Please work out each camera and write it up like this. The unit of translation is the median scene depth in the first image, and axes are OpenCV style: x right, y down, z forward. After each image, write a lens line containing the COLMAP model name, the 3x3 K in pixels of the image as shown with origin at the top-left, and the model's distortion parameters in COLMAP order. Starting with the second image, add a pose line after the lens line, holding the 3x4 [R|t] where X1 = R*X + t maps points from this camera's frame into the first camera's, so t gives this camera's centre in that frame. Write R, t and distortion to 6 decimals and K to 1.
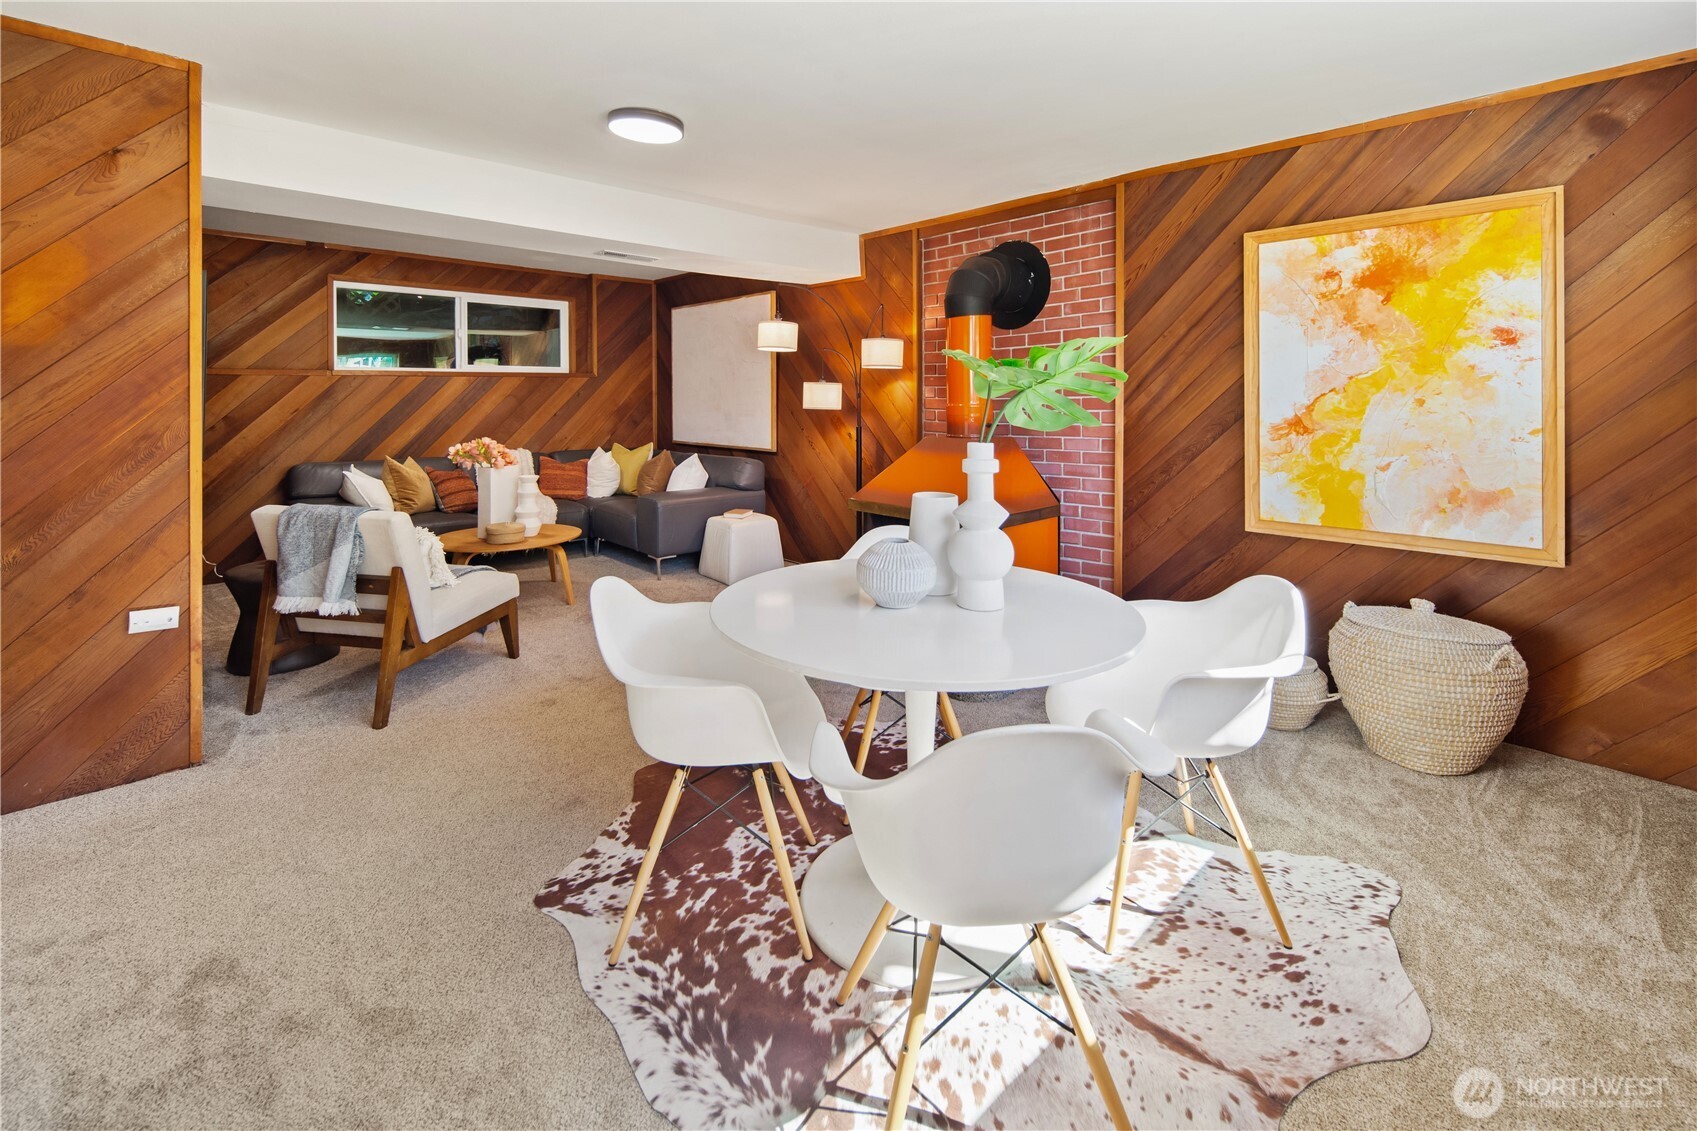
lens RADIAL K [[737.8, 0, 853.8], [0, 737.8, 400.8], [0, 0, 1]] dist [0.000586, 0.000142]
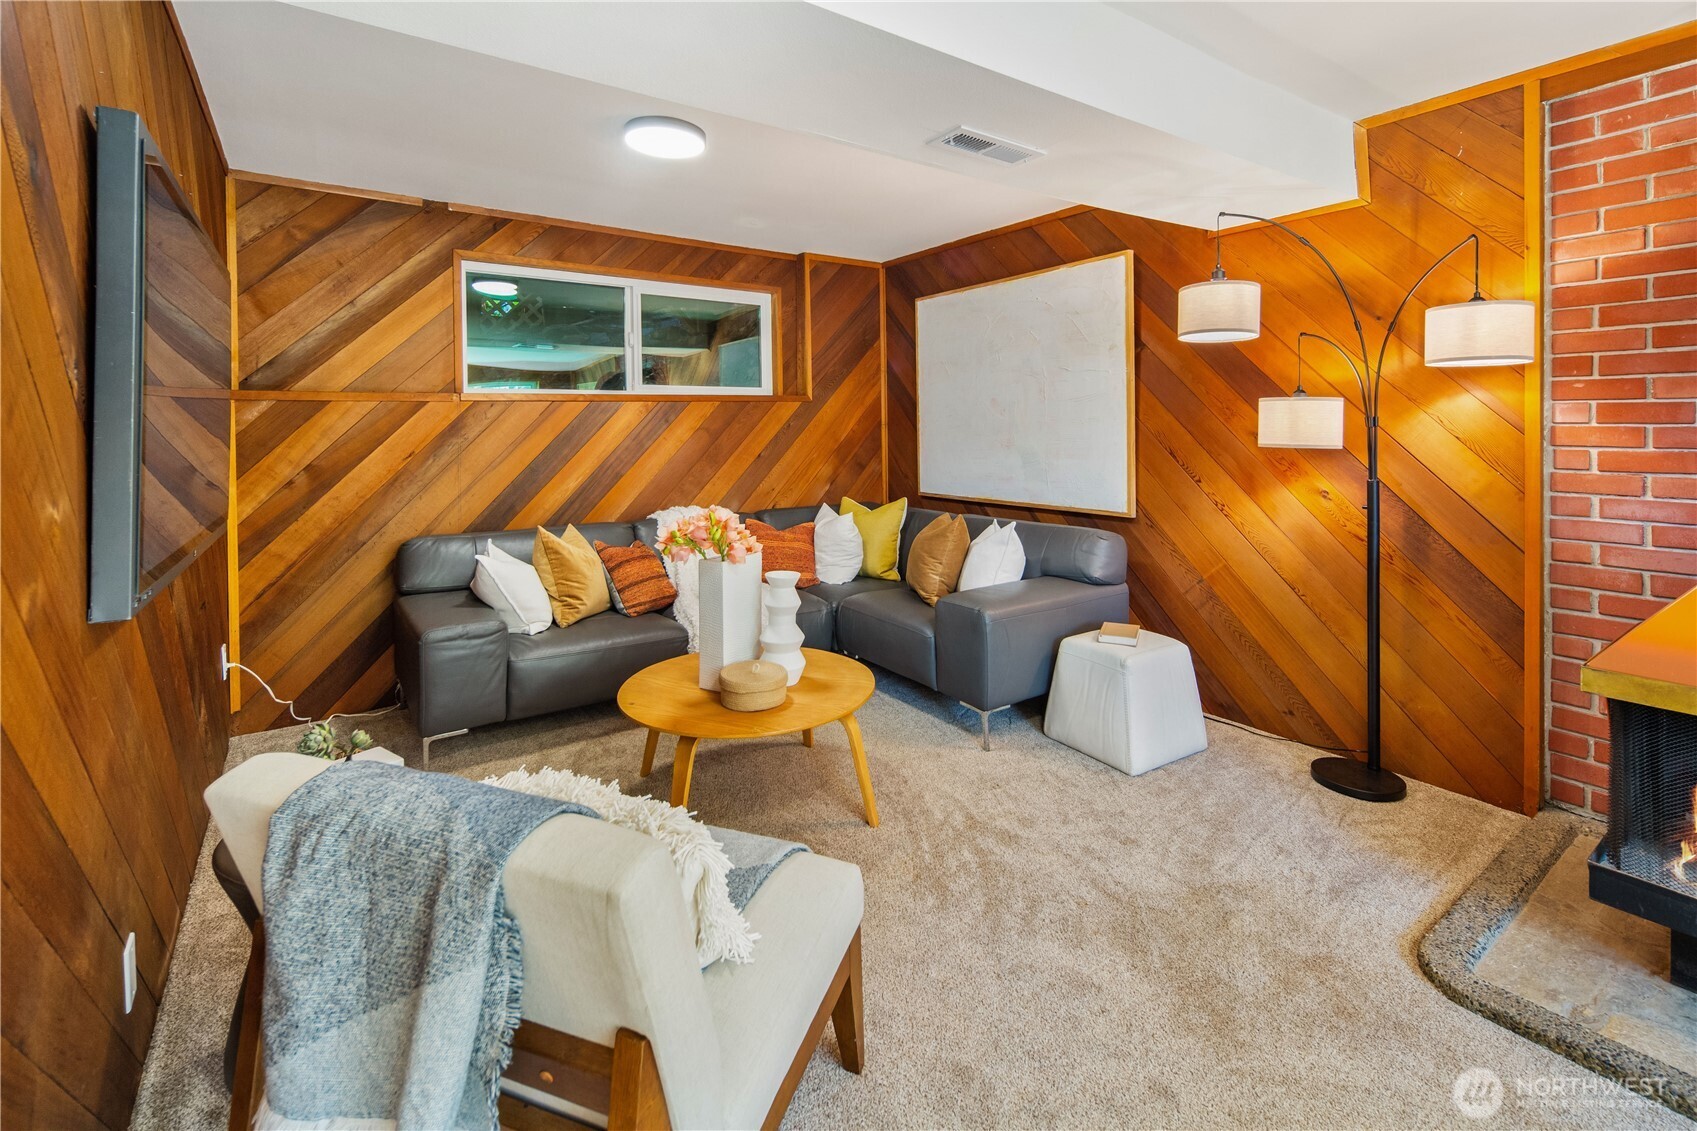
lens RADIAL K [[751.2, 0, 854.4], [0, 751.2, 433.7], [0, 0, 1]] dist [-0.001047, -0.000629]
pose [[0.989354, -0.009567, -0.145212, -0.252753], [0.009836, 0.999951, 0.001132, -0.002297], [0.145194, -0.002548, 0.989400, 0.374660]]
